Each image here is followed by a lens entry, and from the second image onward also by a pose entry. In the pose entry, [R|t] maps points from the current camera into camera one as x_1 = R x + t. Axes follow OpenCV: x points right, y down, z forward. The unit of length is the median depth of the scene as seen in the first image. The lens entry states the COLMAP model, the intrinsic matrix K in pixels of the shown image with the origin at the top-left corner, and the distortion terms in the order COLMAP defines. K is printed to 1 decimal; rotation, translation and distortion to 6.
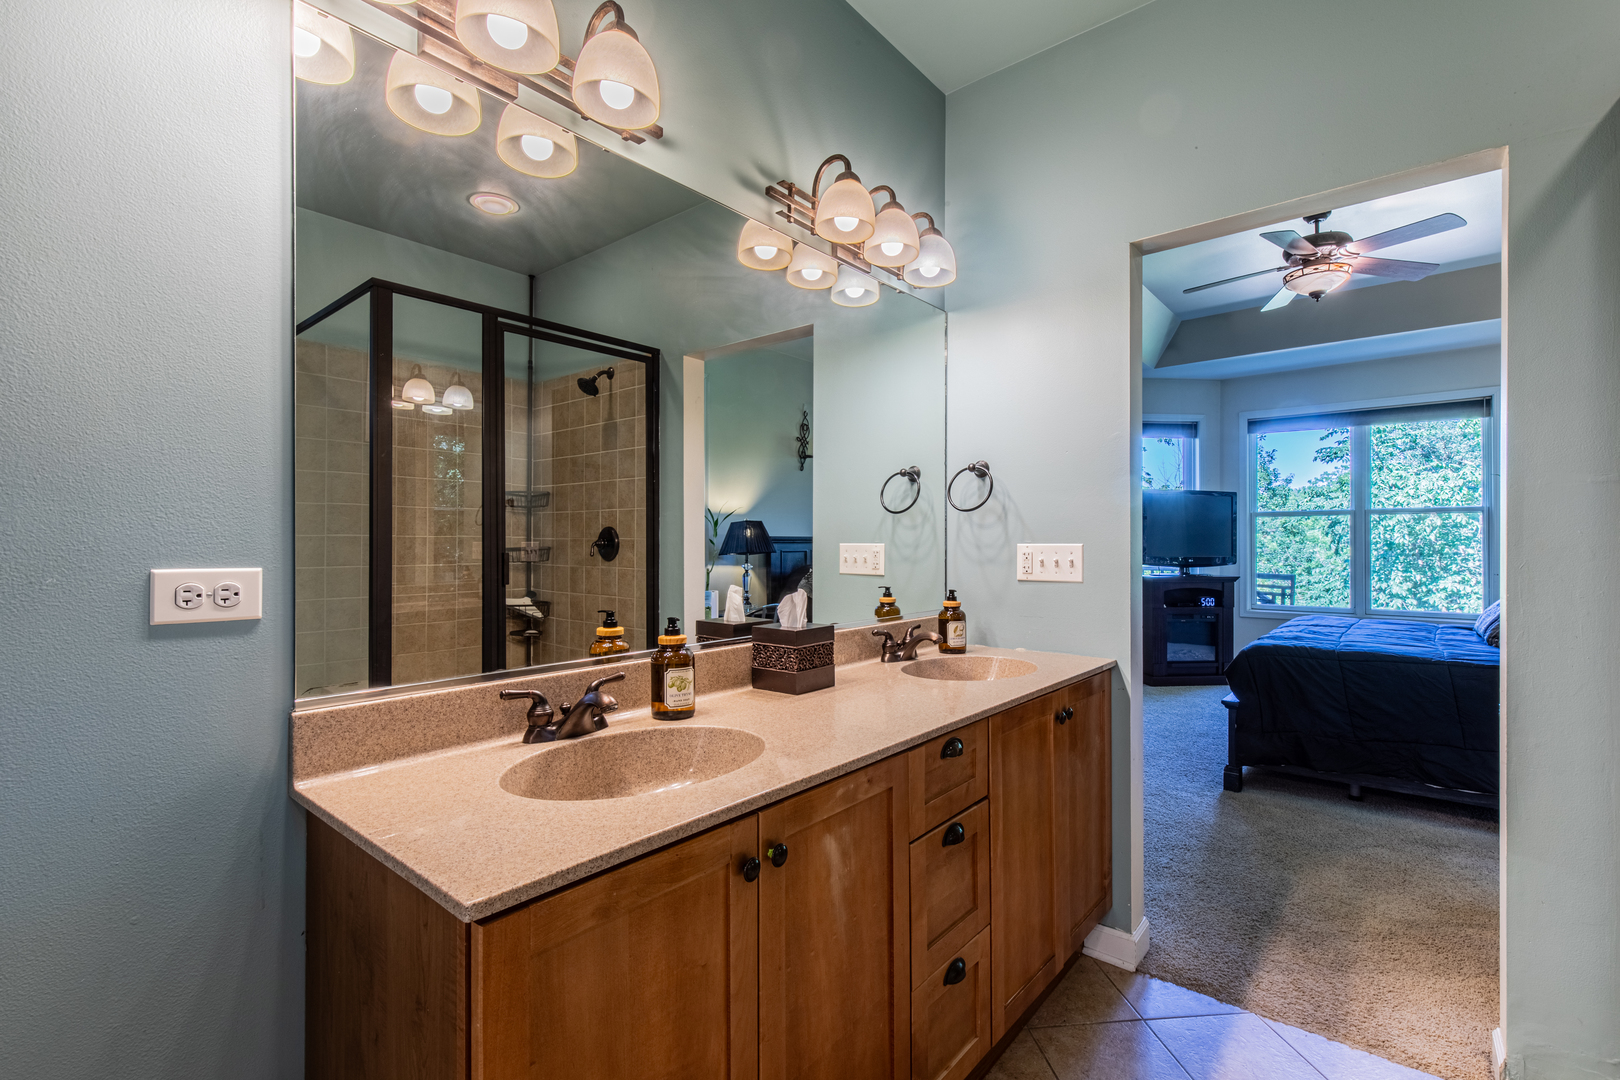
lens RADIAL K [[725.4, 0, 813.4], [0, 725.4, 540.6], [0, 0, 1]] dist [0.005048, 0.000577]
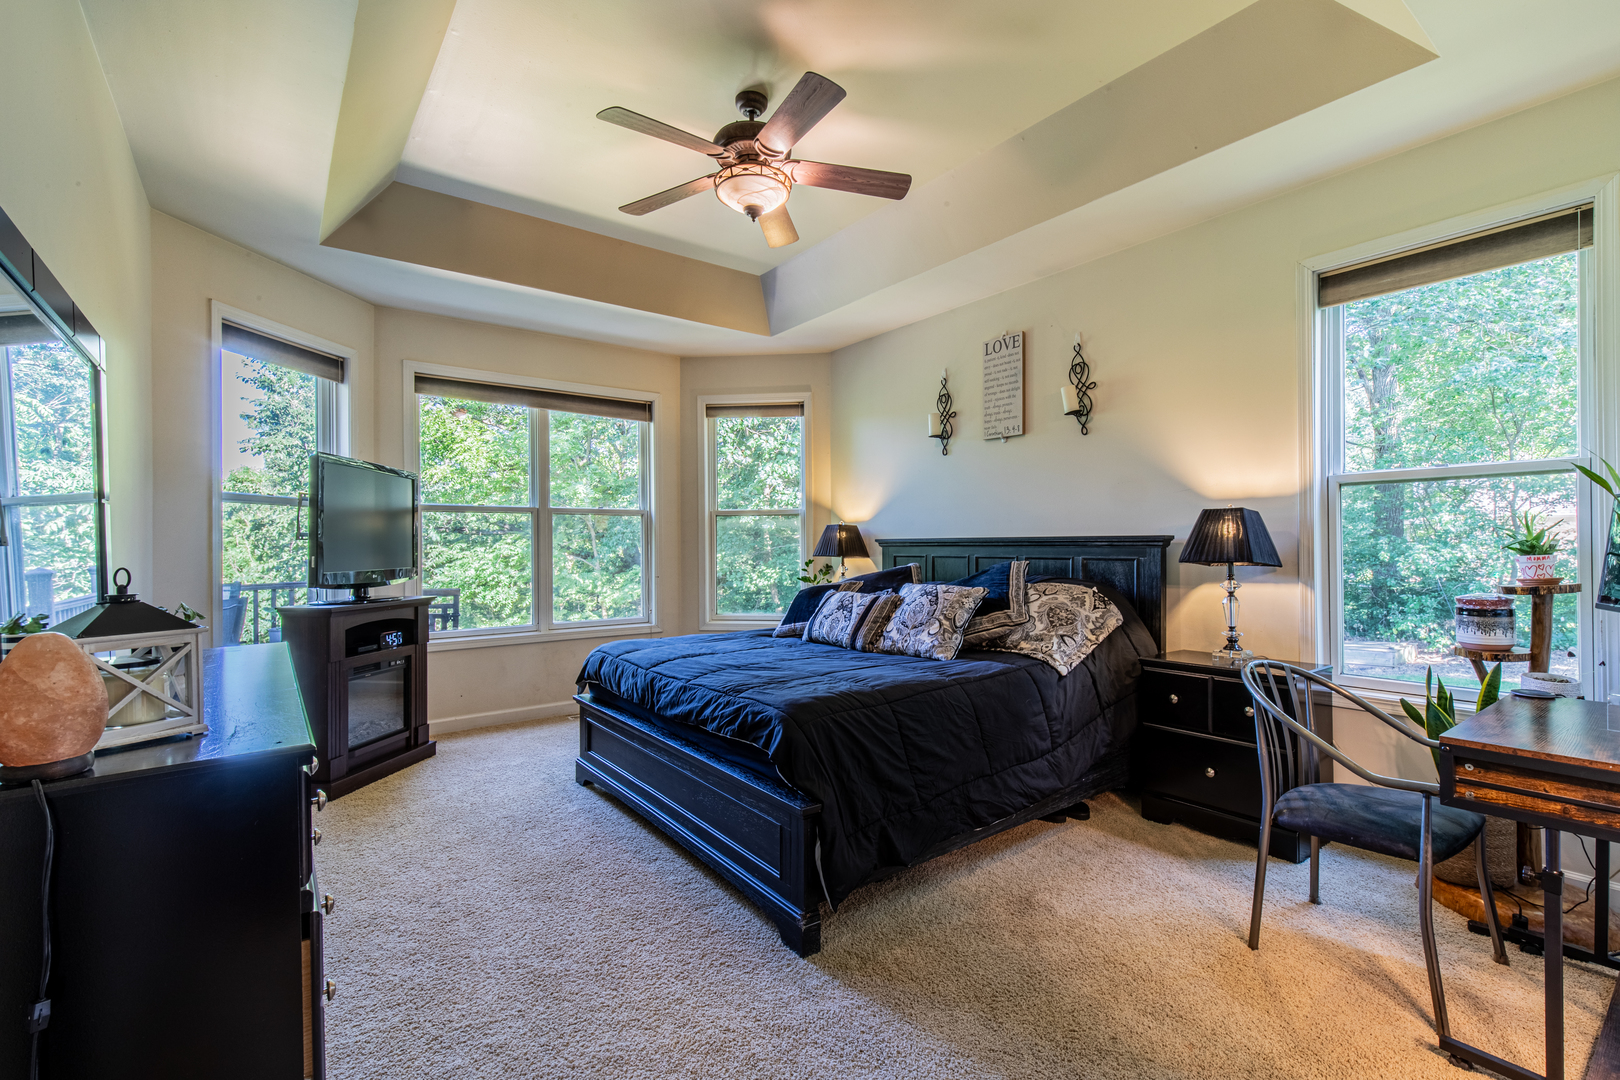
lens RADIAL K [[725.4, 0, 815.4], [0, 725.4, 544.5], [0, 0, 1]] dist [0.005048, 0.000577]
pose [[0.208516, 0.001038, 0.978018, -0.010319], [0.001914, 0.999997, -0.001469, 0.002071], [-0.978017, 0.002178, 0.208514, 0.499609]]
